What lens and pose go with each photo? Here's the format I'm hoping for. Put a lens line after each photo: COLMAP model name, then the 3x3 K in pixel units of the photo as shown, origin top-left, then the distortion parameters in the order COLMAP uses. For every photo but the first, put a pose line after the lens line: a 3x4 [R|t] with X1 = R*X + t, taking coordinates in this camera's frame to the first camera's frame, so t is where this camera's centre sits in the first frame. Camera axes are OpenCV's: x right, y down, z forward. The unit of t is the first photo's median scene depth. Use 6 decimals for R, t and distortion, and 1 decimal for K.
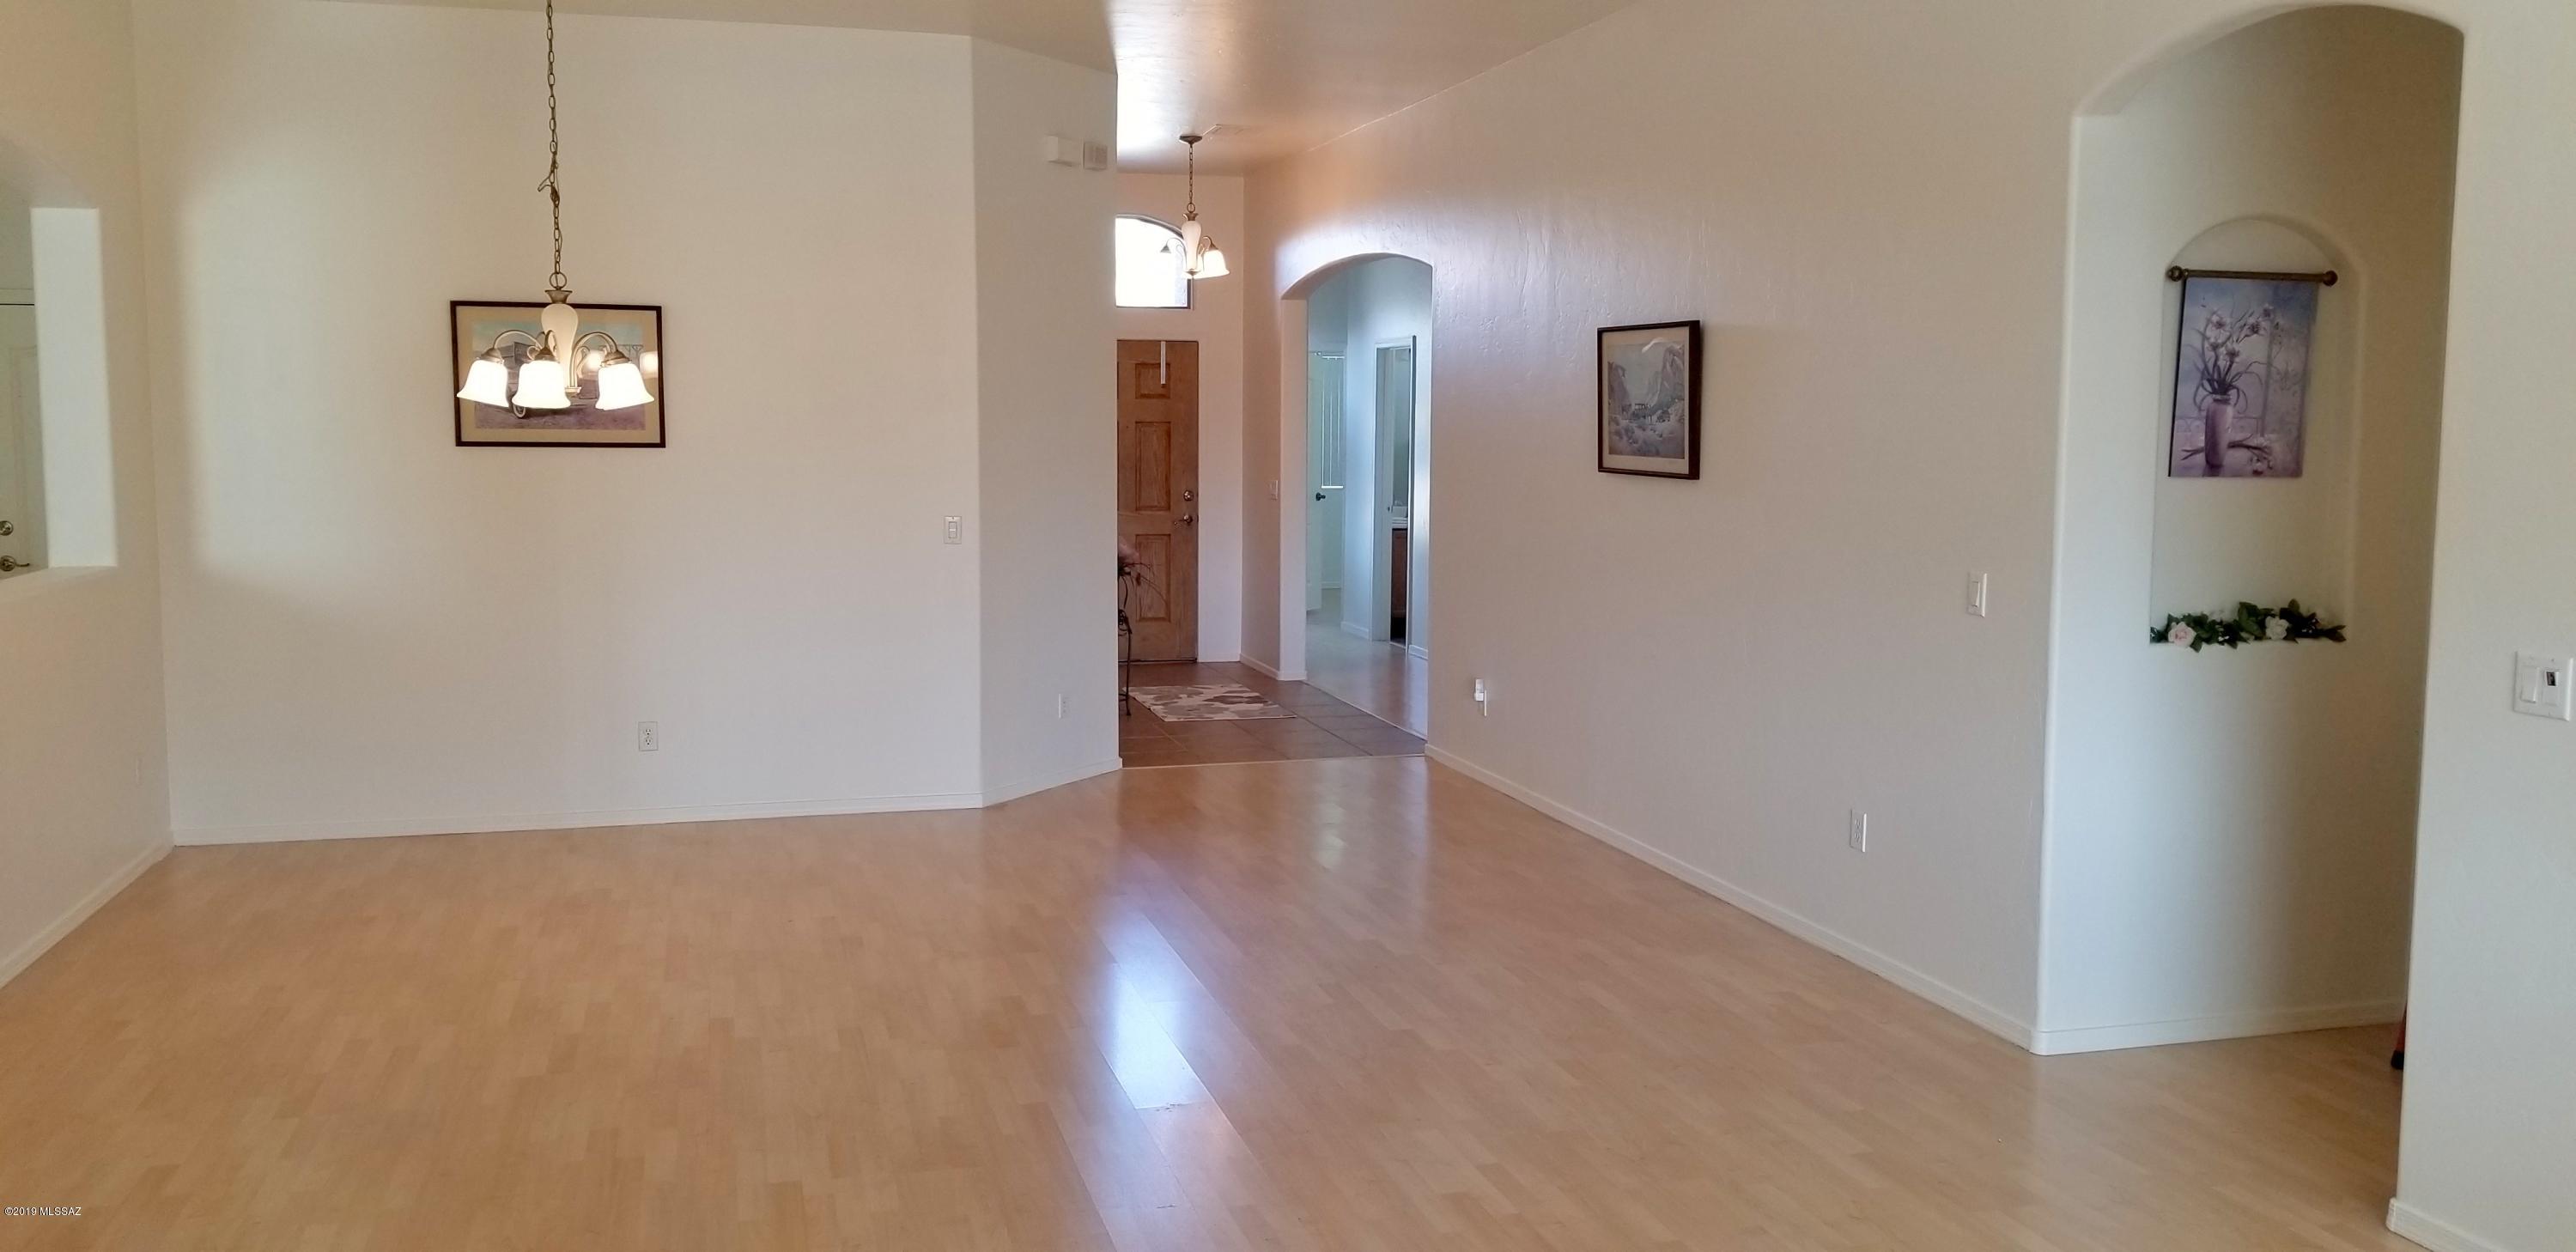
lens RADIAL K [[1989.9, 0, 1288.0], [0, 1989.9, 626.0], [0, 0, 1]] dist [0.113908, -0.169376]
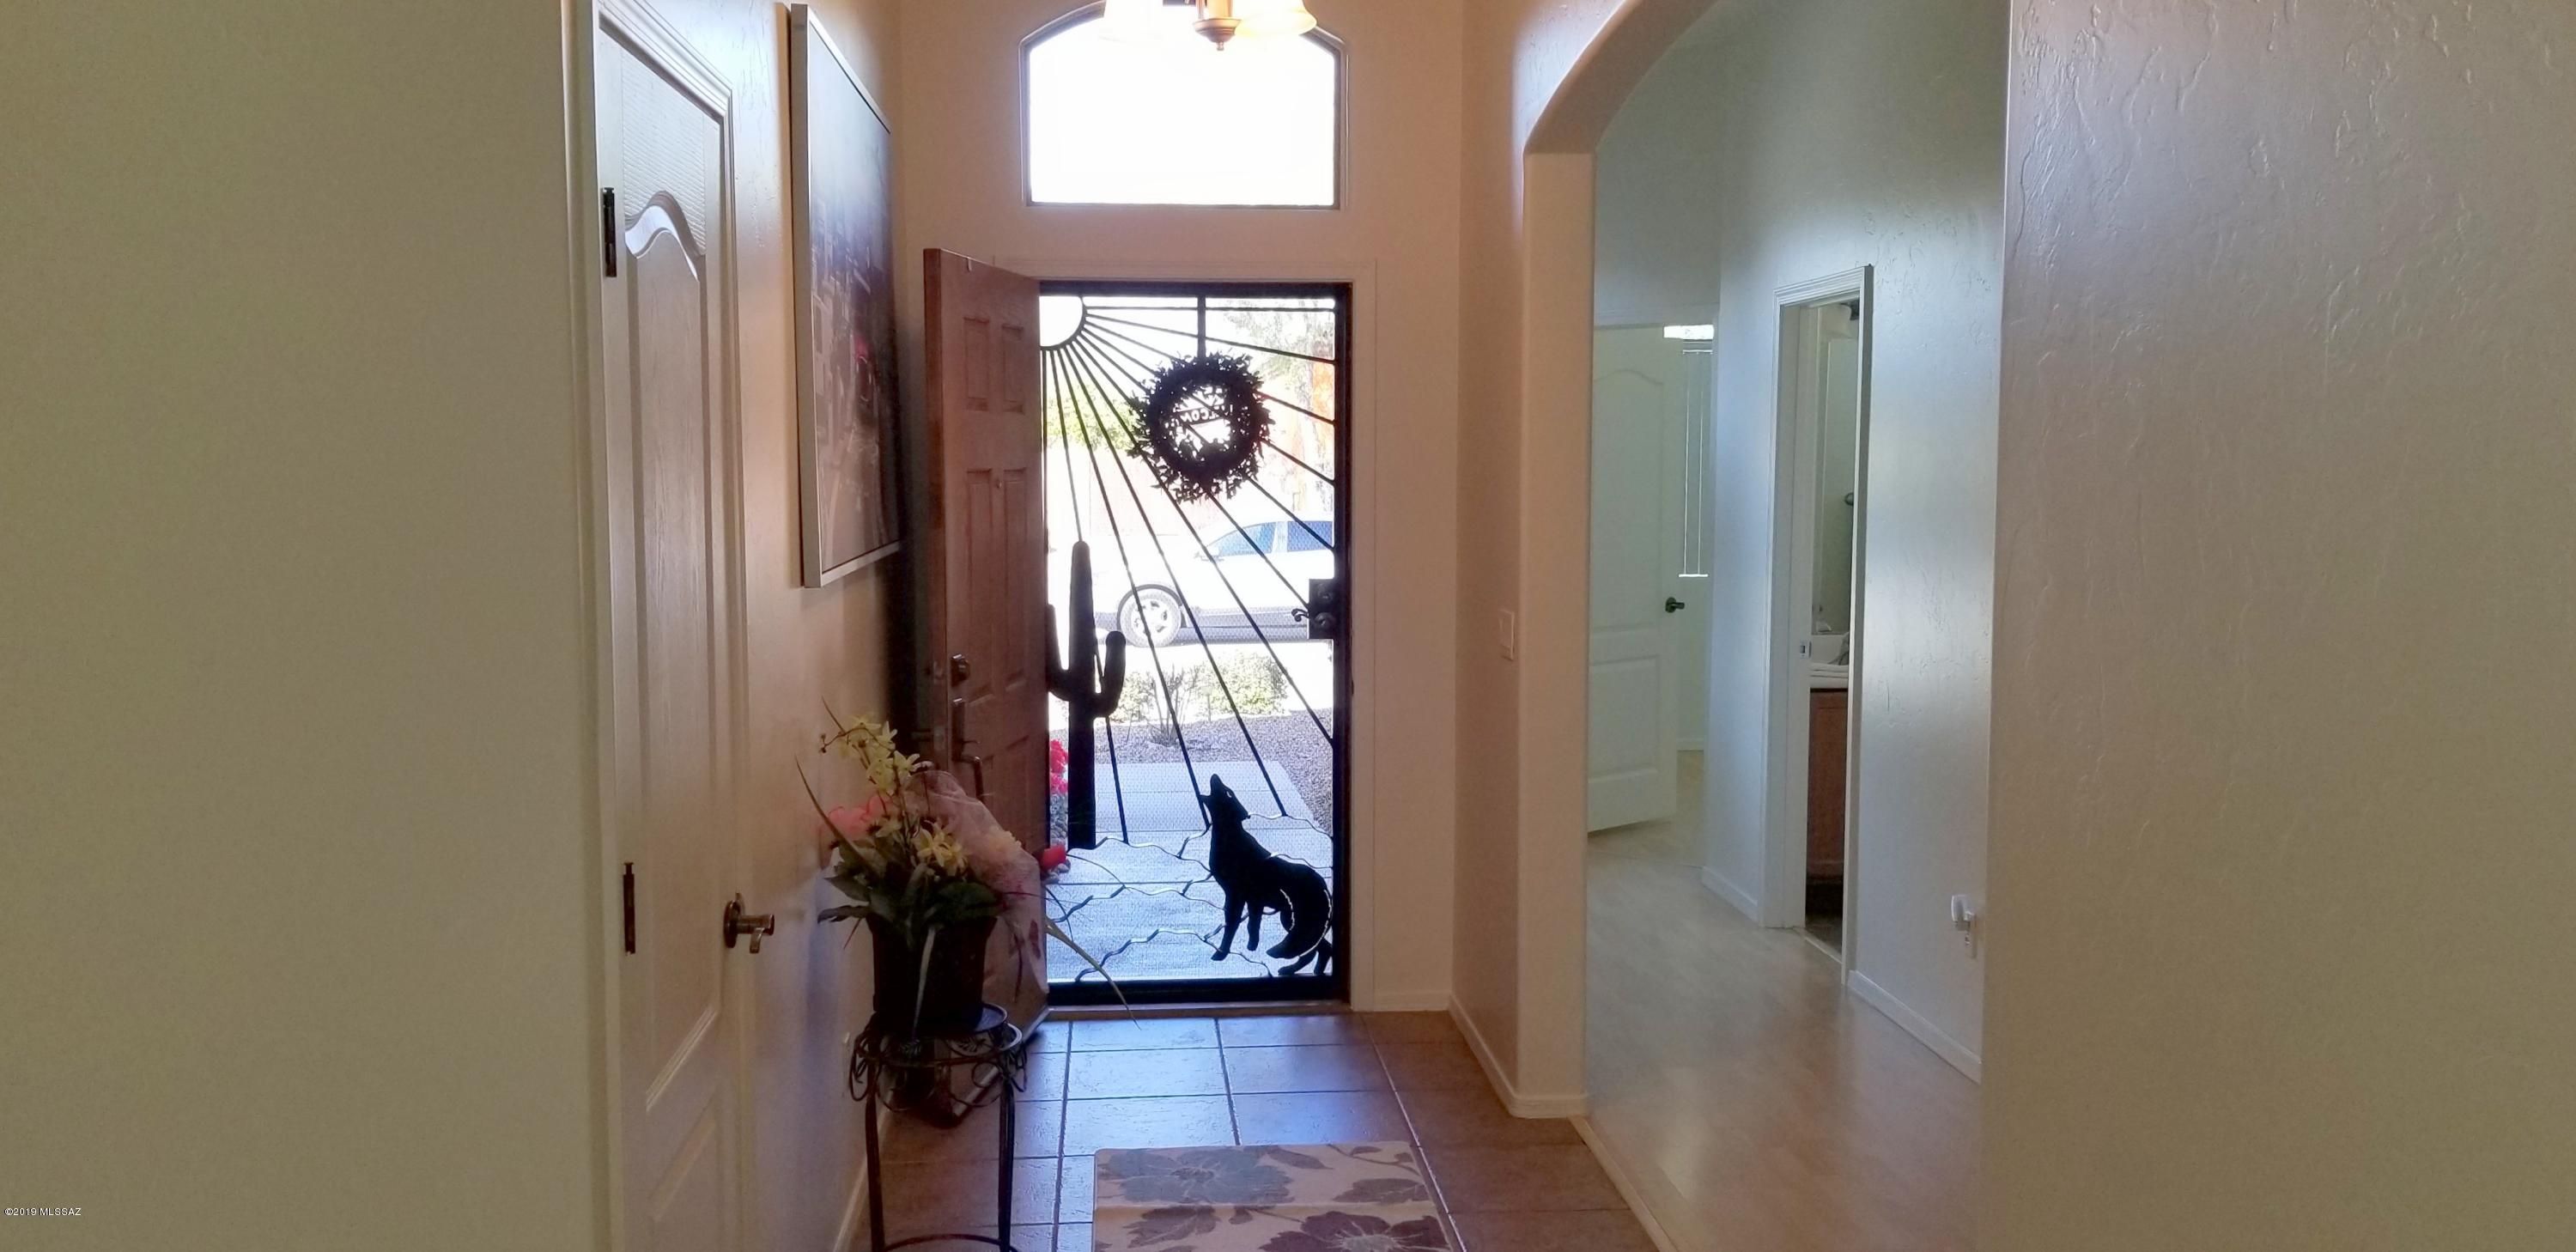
lens RADIAL K [[1989.9, 0, 1288.0], [0, 1989.9, 626.0], [0, 0, 1]] dist [0.113908, -0.169376]
pose [[0.979976, 0.008029, -0.198951, 0.025302], [-0.010622, 0.999872, -0.011969, -0.056365], [0.198830, 0.013843, 0.979936, 0.514455]]
